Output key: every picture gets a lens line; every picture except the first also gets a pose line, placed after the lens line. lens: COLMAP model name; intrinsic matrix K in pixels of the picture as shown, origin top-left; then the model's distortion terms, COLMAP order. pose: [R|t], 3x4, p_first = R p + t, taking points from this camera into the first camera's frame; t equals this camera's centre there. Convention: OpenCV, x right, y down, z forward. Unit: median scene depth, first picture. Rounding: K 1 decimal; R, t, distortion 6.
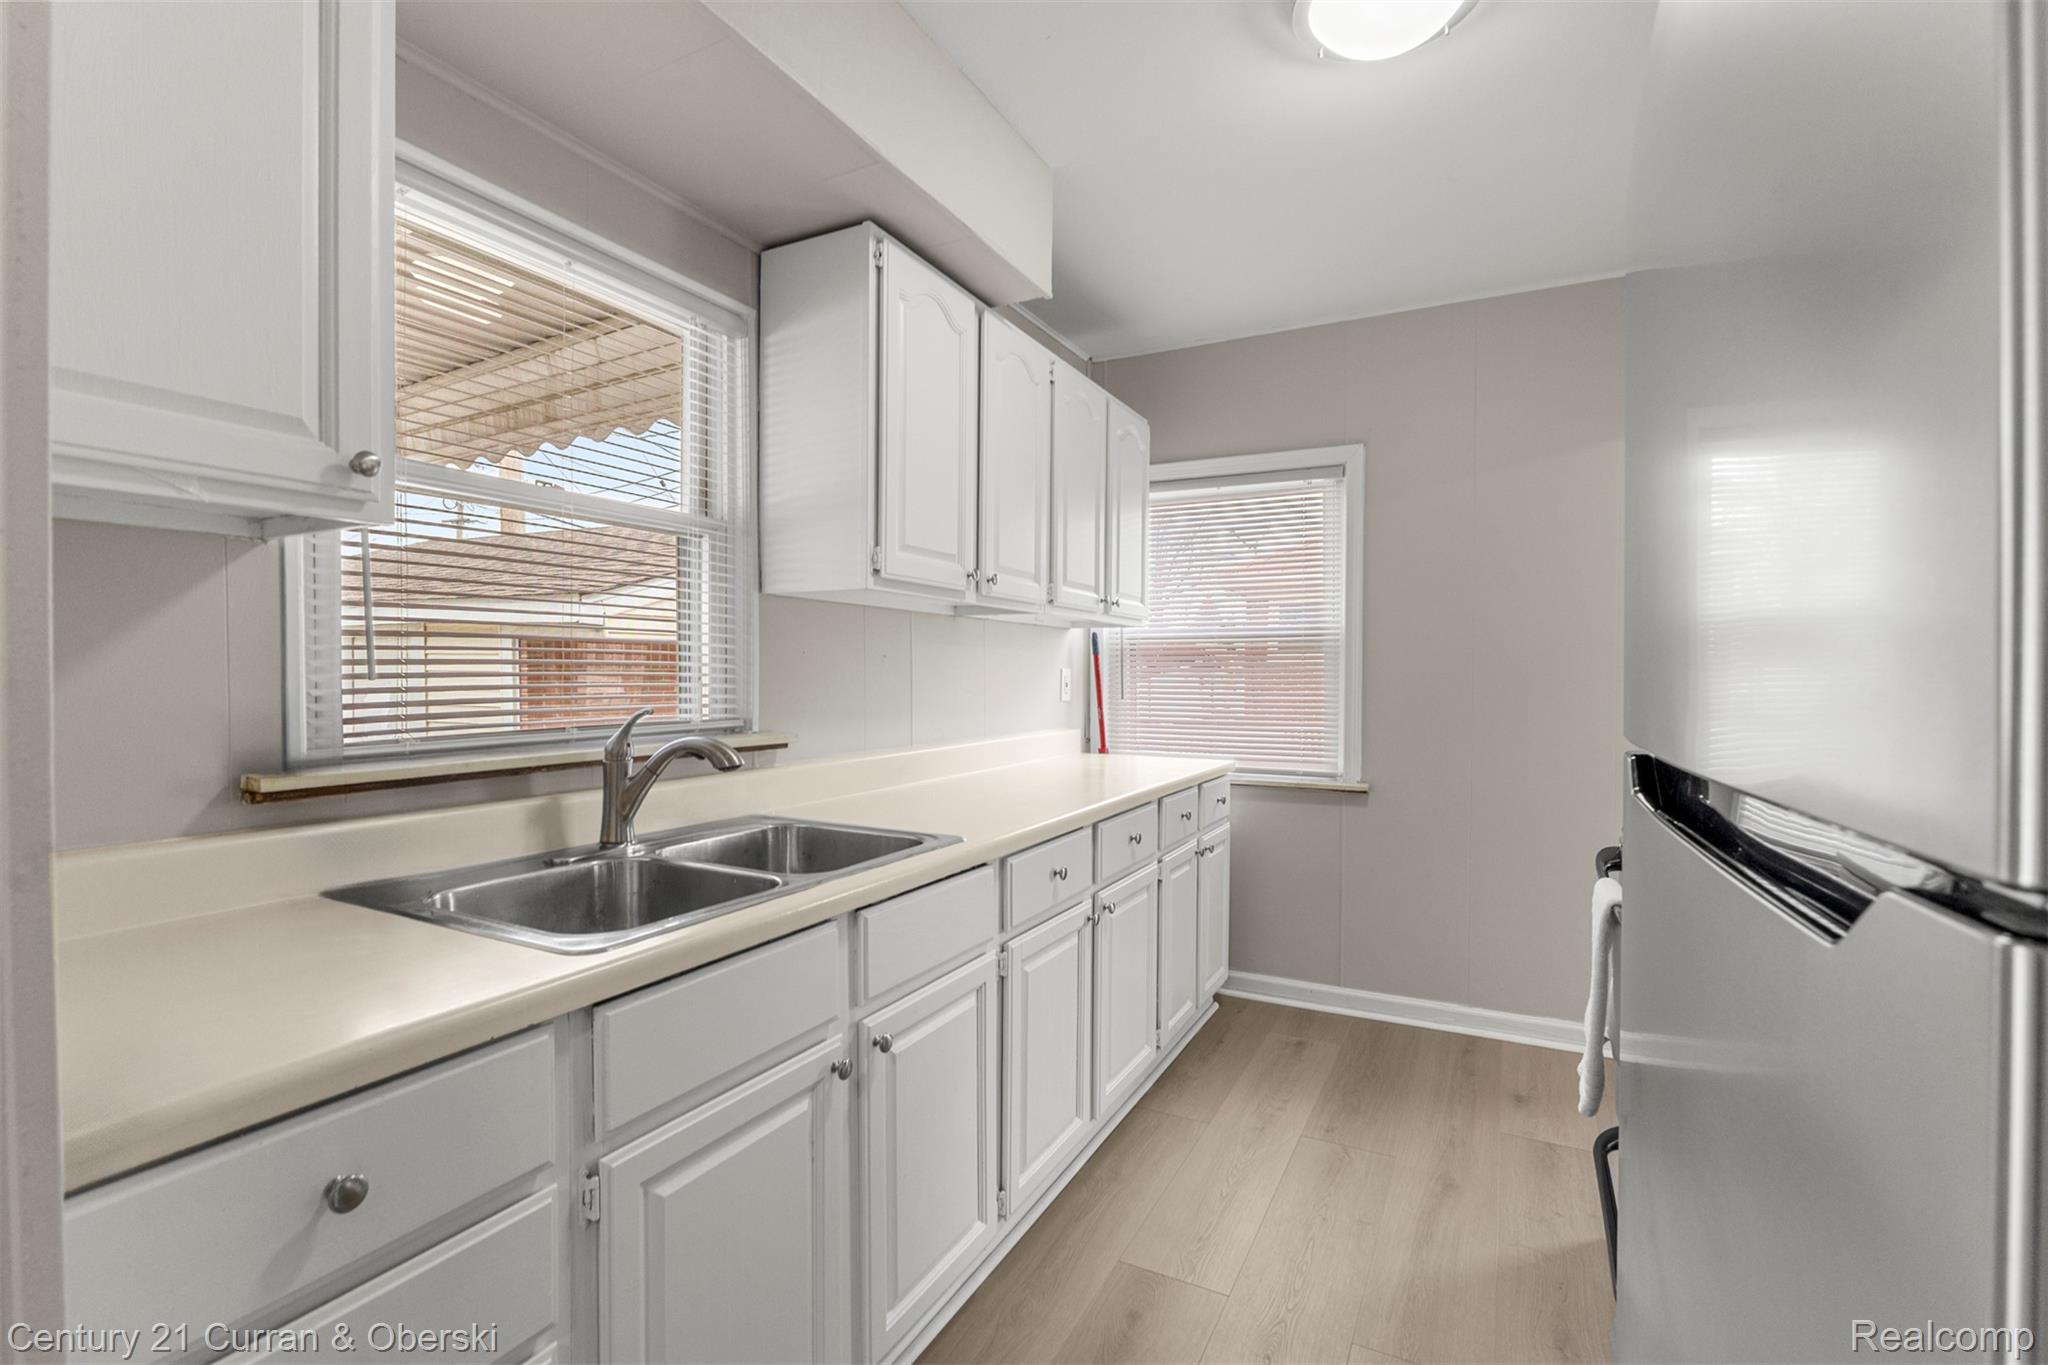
lens RADIAL K [[924.8, 0, 1025.3], [0, 924.8, 685.6], [0, 0, 1]] dist [-0.005419, 0.001991]
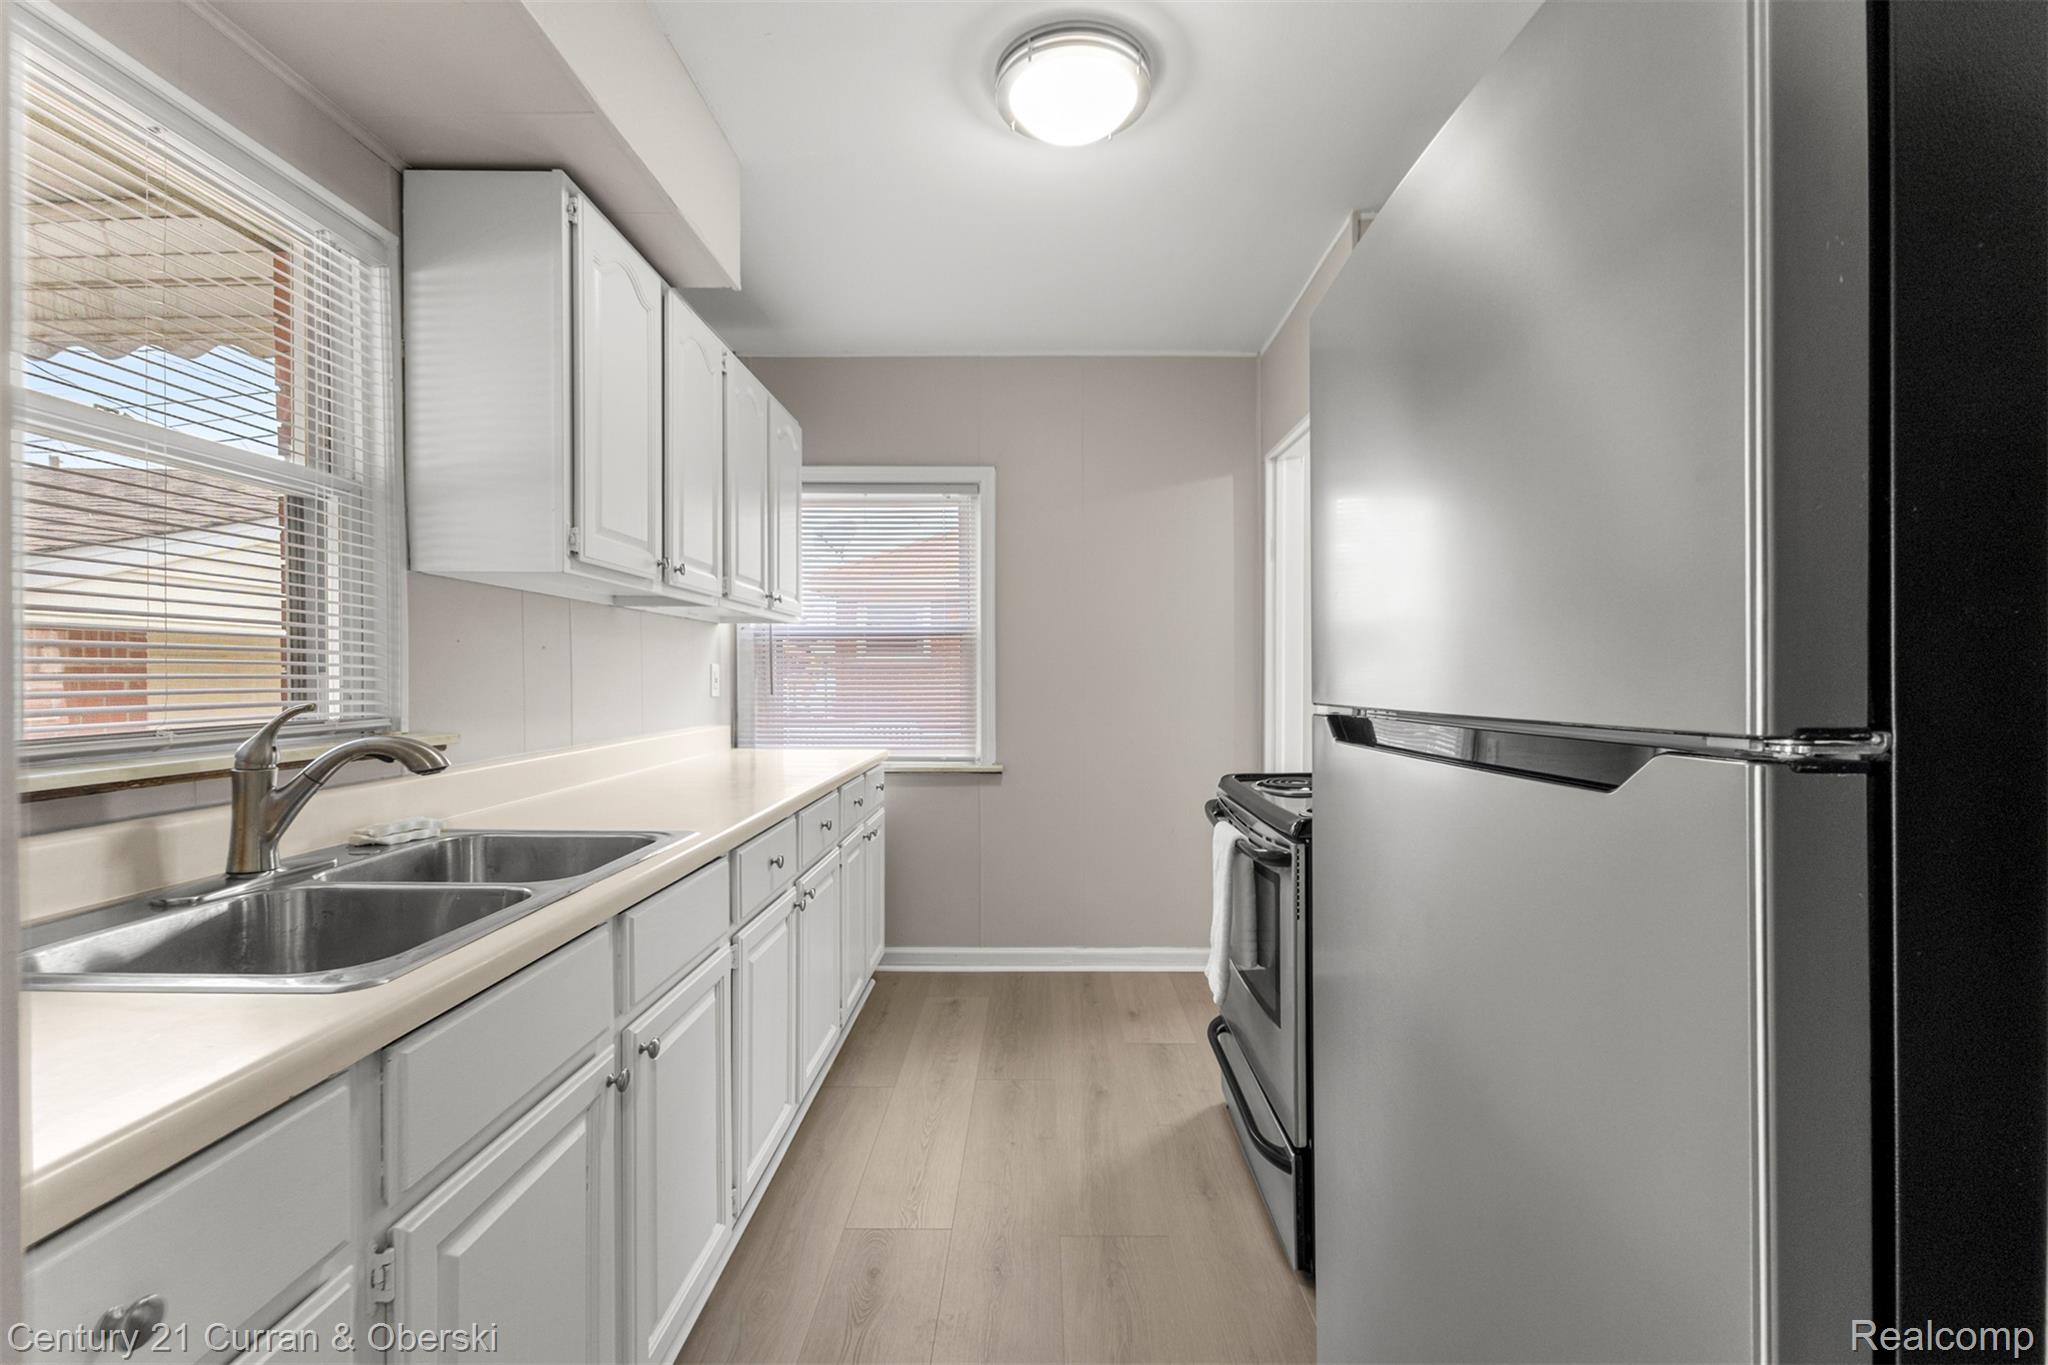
lens RADIAL K [[898.0, 0, 1031.6], [0, 898.0, 679.1], [0, 0, 1]] dist [0.012404, 0.000673]
pose [[0.889263, -0.005310, 0.457366, -0.158473], [0.009128, 0.999940, -0.006138, 0.010872], [-0.457306, 0.009633, 0.889257, -0.006023]]
